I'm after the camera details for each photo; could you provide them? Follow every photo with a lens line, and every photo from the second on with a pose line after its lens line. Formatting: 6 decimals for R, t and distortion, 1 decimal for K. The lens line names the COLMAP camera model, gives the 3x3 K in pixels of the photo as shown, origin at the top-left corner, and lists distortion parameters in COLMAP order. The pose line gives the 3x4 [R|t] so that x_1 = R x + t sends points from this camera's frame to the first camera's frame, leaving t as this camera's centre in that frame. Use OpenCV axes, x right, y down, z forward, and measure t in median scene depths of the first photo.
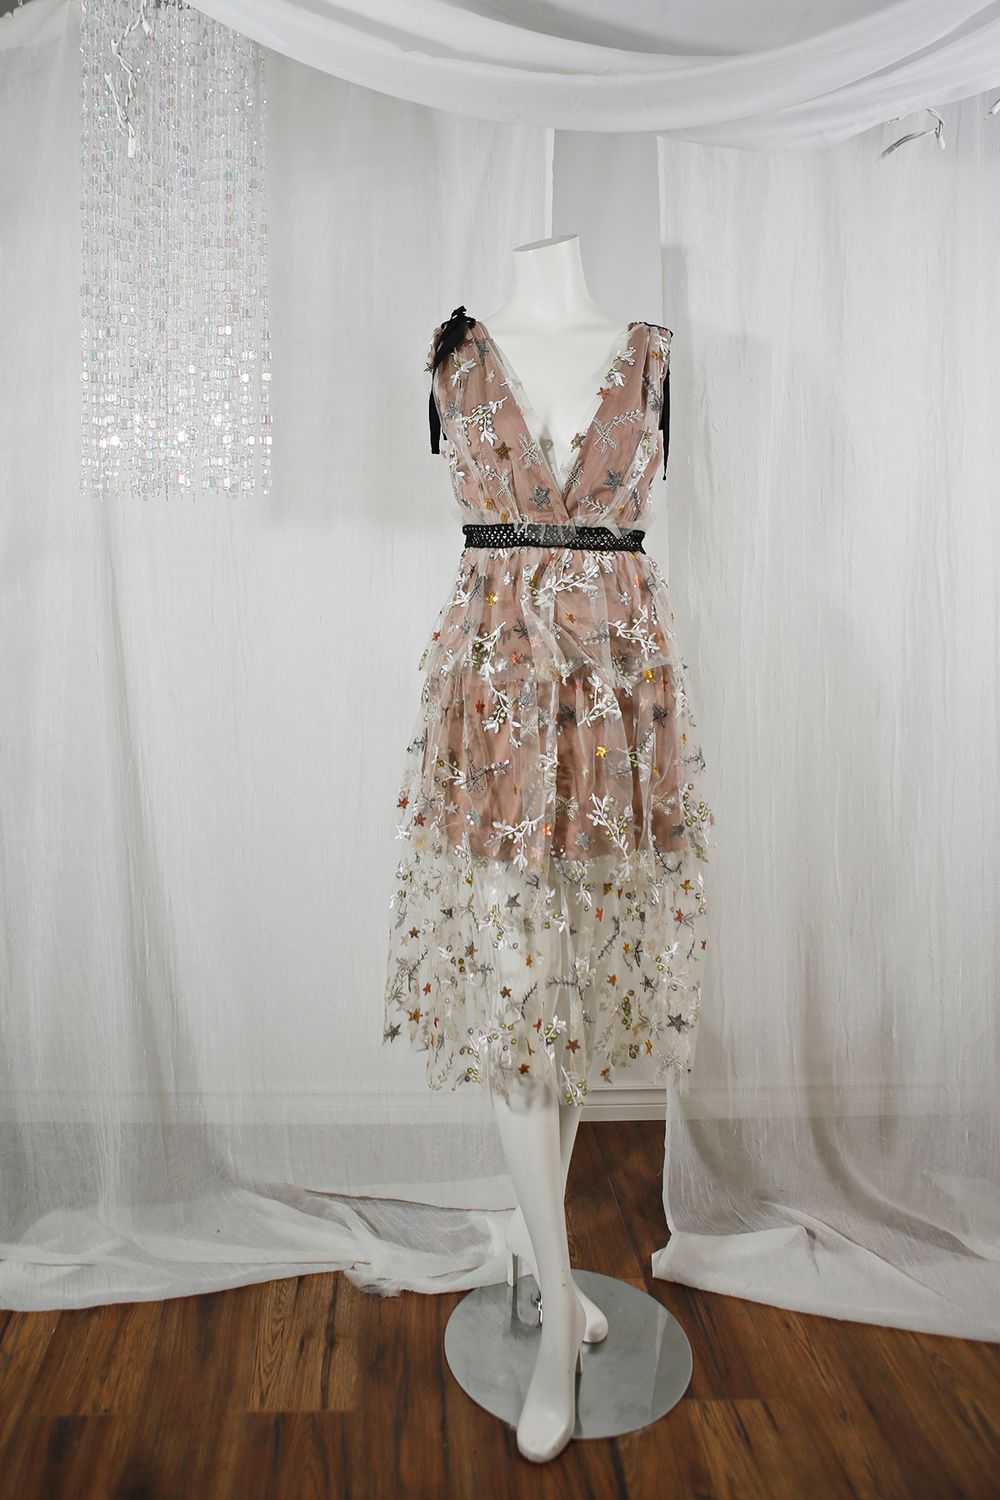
lens RADIAL K [[1173.4, 0, 442.7], [0, 1173.4, 659.6], [0, 0, 1]] dist [-0.060905, 0.044868]
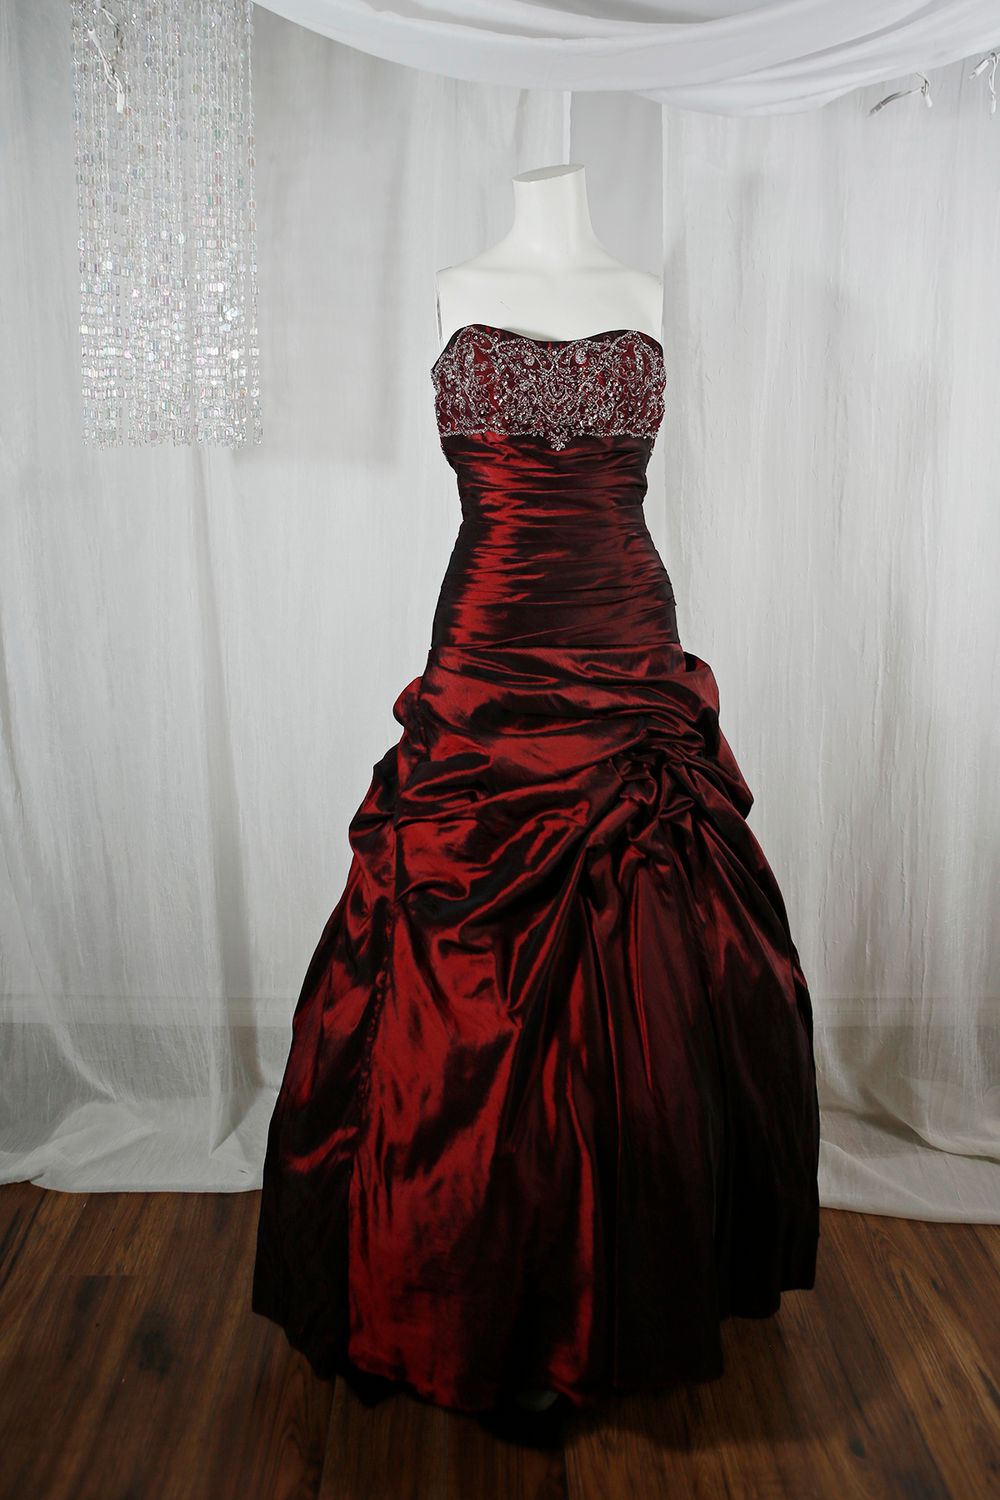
lens RADIAL K [[1225.9, 0, 561.2], [0, 1225.9, 693.7], [0, 0, 1]] dist [-0.059652, 0.053607]
pose [[0.999724, 0.013656, 0.019097, 0.090388], [-0.015634, 0.994072, 0.107590, -0.036110], [-0.017514, -0.107859, 0.994012, -0.105757]]
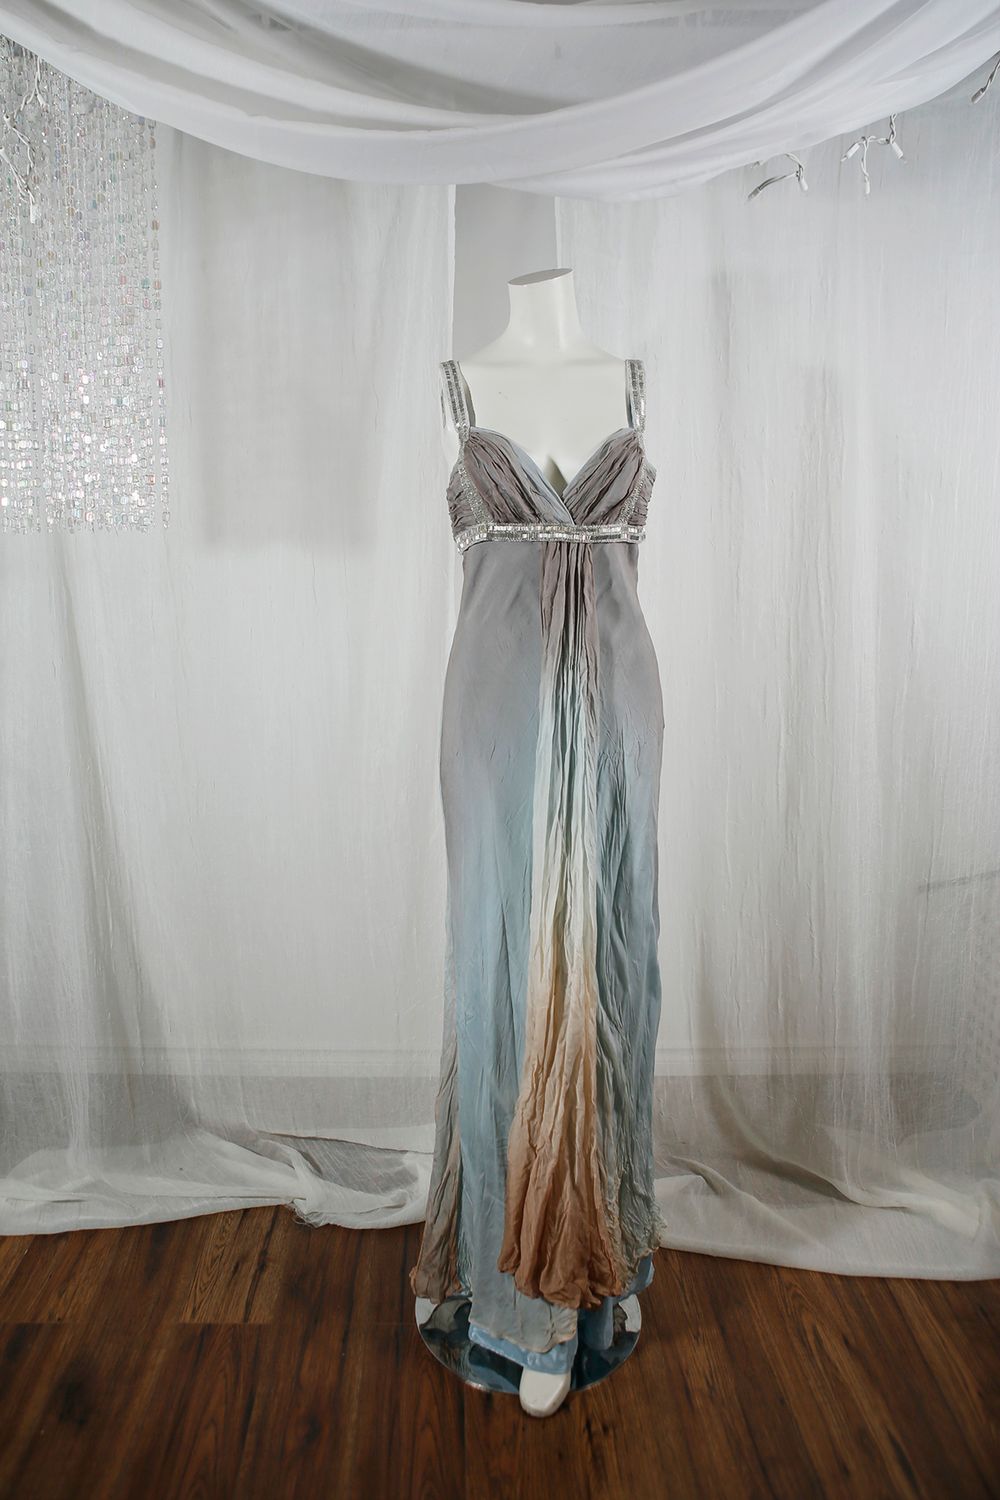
lens RADIAL K [[1109.2, 0, 479.6], [0, 1109.2, 707.9], [0, 0, 1]] dist [-0.056123, 0.037699]
pose [[0.999454, -0.002383, -0.032969, 0.157404], [0.004621, 0.997676, 0.067979, -0.036484], [0.032730, -0.068095, 0.997142, -0.042178]]
